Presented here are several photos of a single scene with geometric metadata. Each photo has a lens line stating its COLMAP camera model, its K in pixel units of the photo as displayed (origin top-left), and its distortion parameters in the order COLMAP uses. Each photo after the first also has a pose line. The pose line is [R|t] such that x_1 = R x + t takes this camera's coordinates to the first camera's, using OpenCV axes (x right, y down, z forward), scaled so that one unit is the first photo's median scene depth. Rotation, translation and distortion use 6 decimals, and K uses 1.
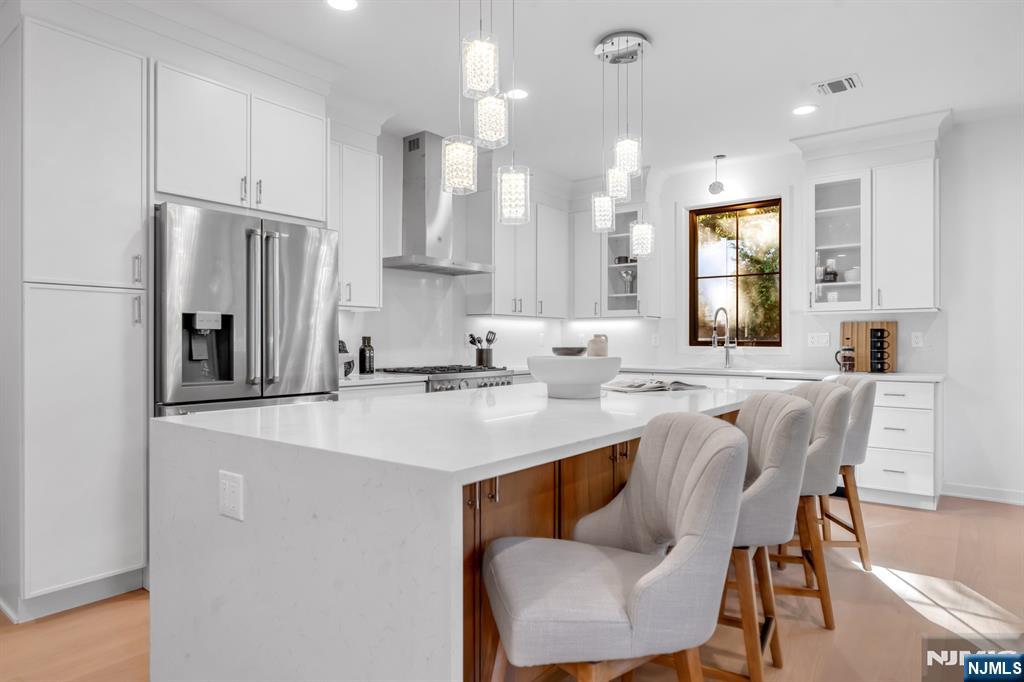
lens RADIAL K [[666.4, 0, 512.0], [0, 666.4, 341.0], [0, 0, 1]] dist [-0.000060, 0.000055]
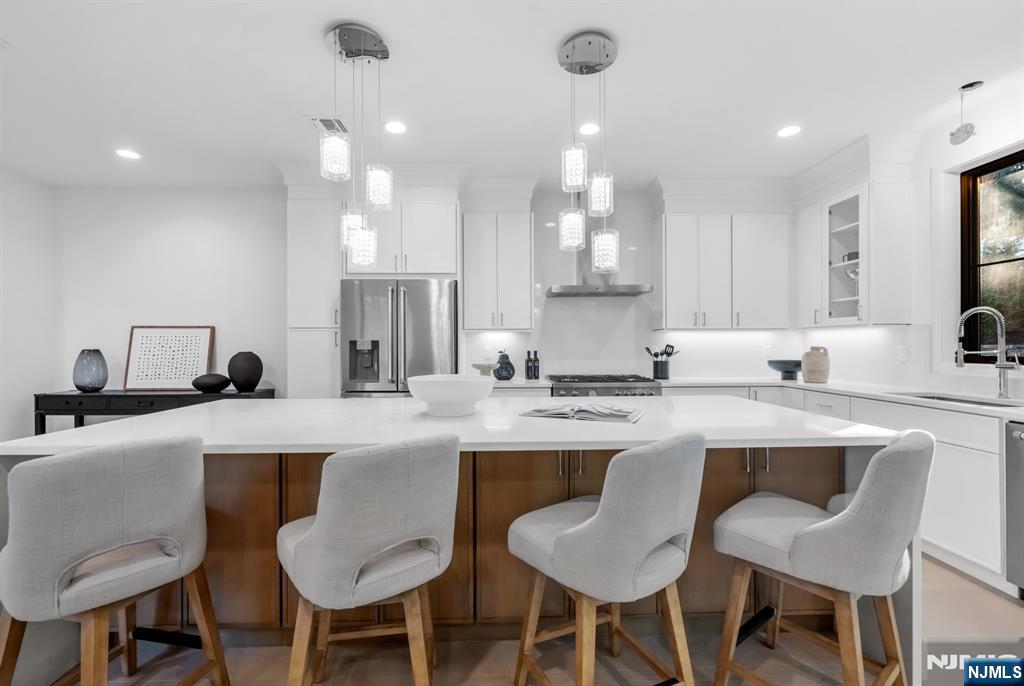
lens RADIAL K [[463.1, 0, 490.4], [0, 463.1, 344.0], [0, 0, 1]] dist [0.000138, 0.000137]
pose [[0.593019, -0.006296, -0.805164, 0.400789], [0.005606, 0.999977, -0.003690, -0.014643], [0.805169, -0.002326, 0.593041, 0.325637]]
